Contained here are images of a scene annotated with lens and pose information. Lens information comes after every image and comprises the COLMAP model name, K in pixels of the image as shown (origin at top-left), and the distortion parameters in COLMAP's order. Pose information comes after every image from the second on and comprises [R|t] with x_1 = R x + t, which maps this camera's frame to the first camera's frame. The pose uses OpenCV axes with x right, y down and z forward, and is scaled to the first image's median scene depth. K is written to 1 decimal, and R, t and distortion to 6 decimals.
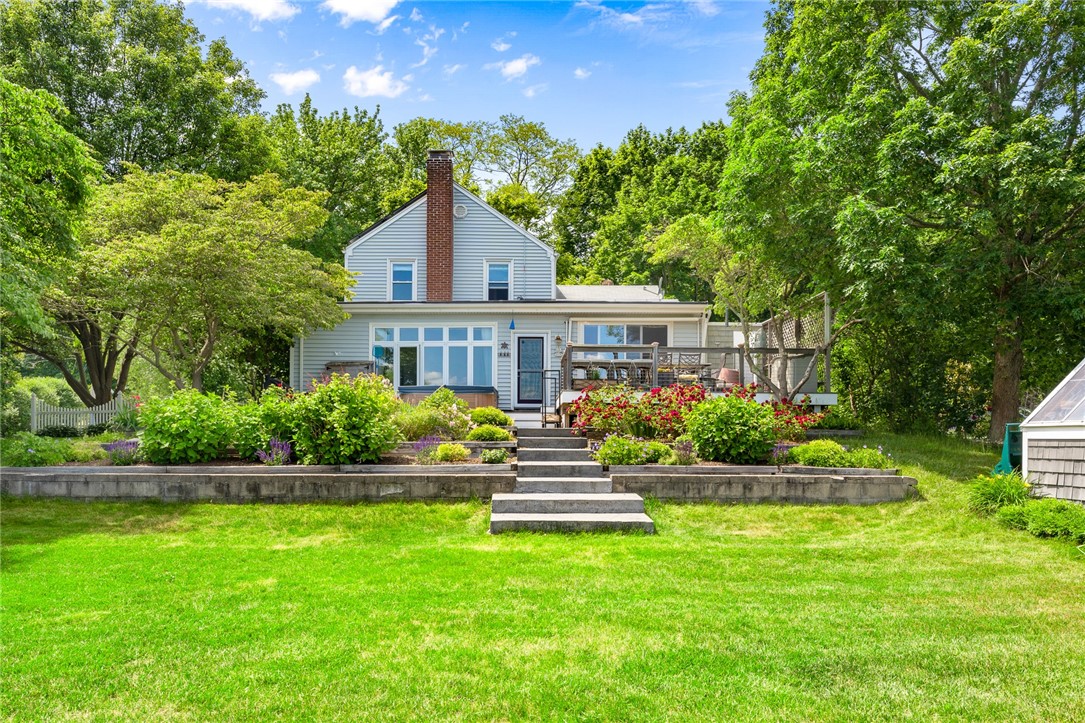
lens RADIAL K [[735.4, 0, 535.8], [0, 735.4, 430.7], [0, 0, 1]] dist [-0.005927, -0.003763]
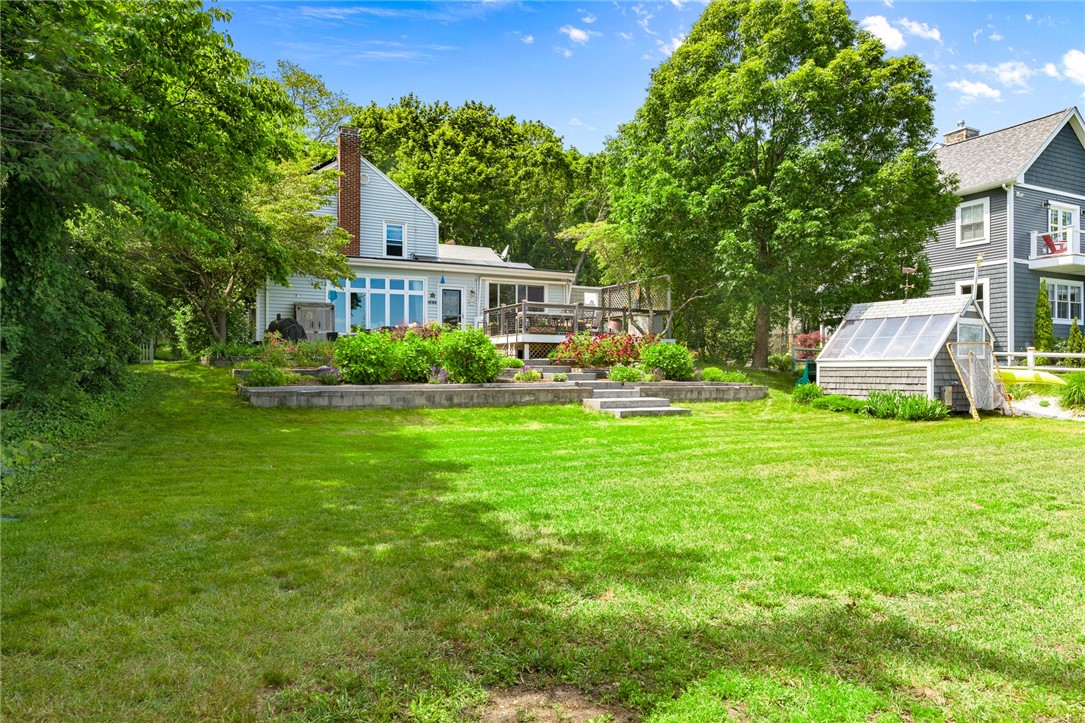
lens RADIAL K [[696.2, 0, 544.3], [0, 696.2, 362.9], [0, 0, 1]] dist [0.001284, -0.000232]
pose [[0.898286, 0.003151, 0.439399, -0.777980], [-0.004887, 0.999984, 0.002821, -0.001116], [-0.439383, -0.004681, 0.898288, -0.370706]]
